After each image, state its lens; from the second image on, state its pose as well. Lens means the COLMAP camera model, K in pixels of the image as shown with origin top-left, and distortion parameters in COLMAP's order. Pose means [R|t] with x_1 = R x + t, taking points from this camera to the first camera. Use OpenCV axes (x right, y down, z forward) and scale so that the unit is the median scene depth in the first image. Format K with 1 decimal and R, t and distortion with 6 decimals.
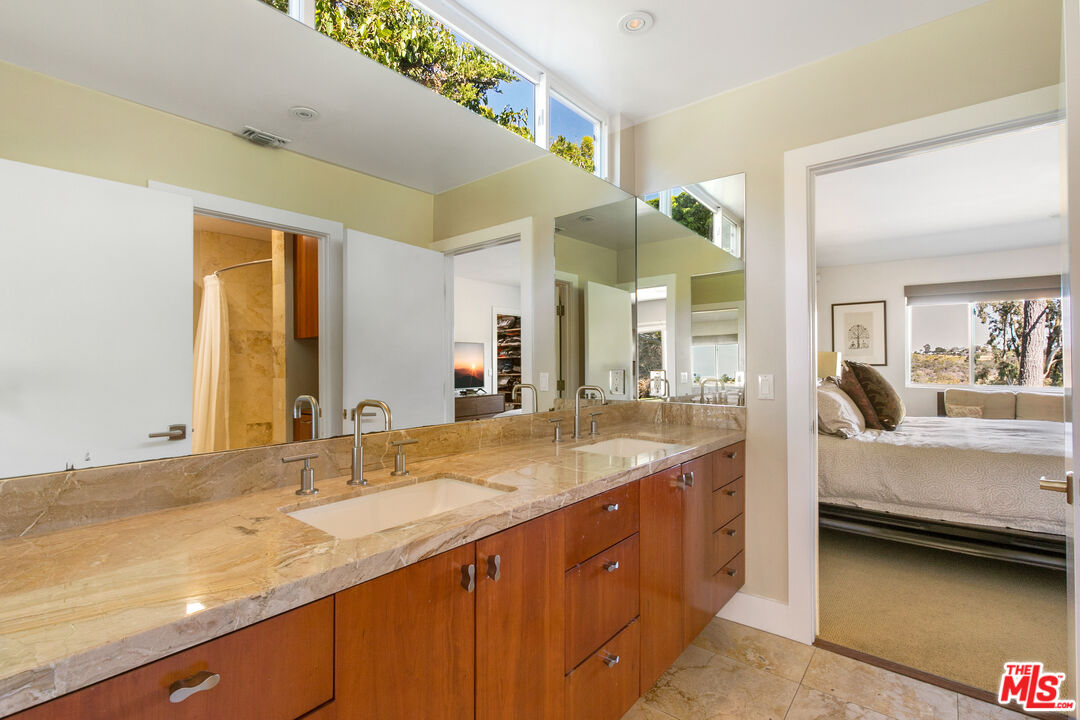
lens RADIAL K [[494.9, 0, 546.4], [0, 494.9, 359.3], [0, 0, 1]] dist [-0.005555, 0.001256]
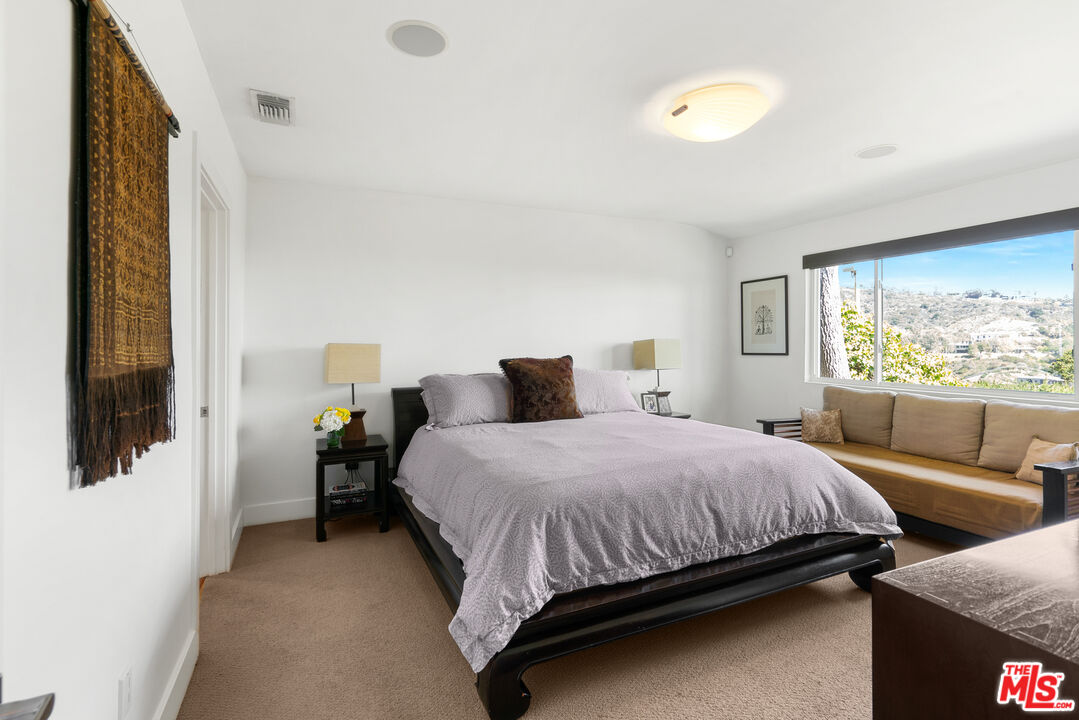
lens RADIAL K [[494.4, 0, 537.2], [0, 494.4, 348.9], [0, 0, 1]] dist [-0.005555, 0.001256]
pose [[0.904150, 0.008834, -0.427124, 0.752274], [-0.004806, 0.999933, 0.010509, -0.004112], [0.427188, -0.007449, 0.904132, 0.094511]]
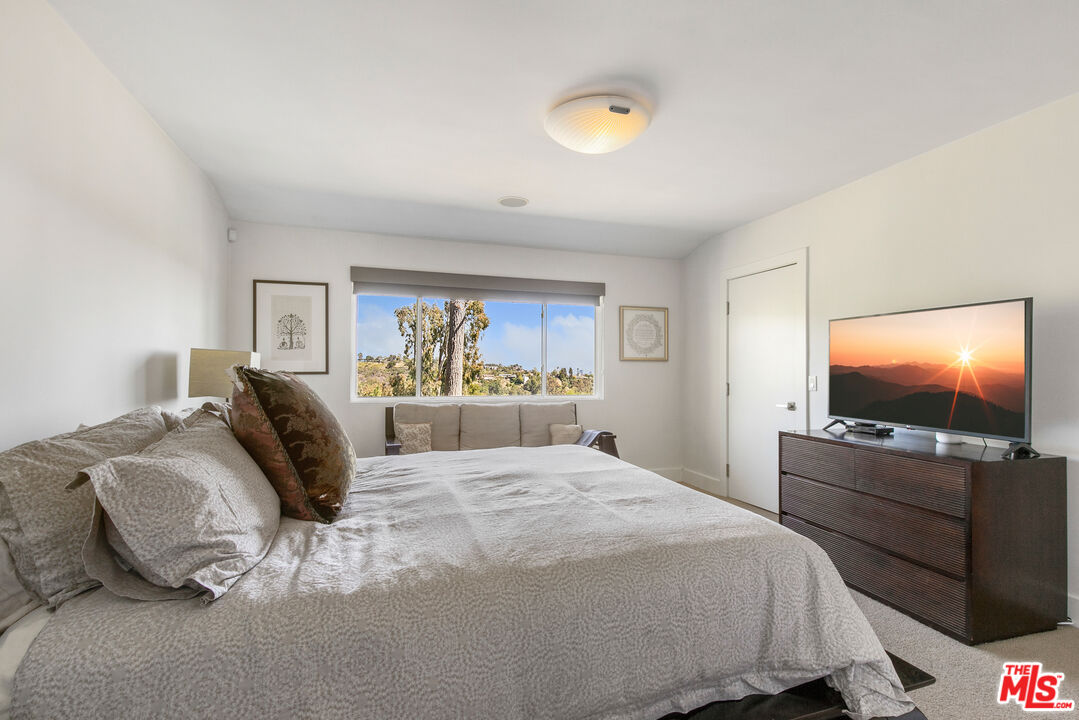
lens RADIAL K [[494.4, 0, 541.2], [0, 494.4, 366.7], [0, 0, 1]] dist [-0.005555, 0.001256]
pose [[0.533272, 0.007274, 0.845912, 0.277947], [-0.010762, 0.999940, -0.001814, 0.000456], [-0.845875, -0.008136, 0.533319, 0.399277]]
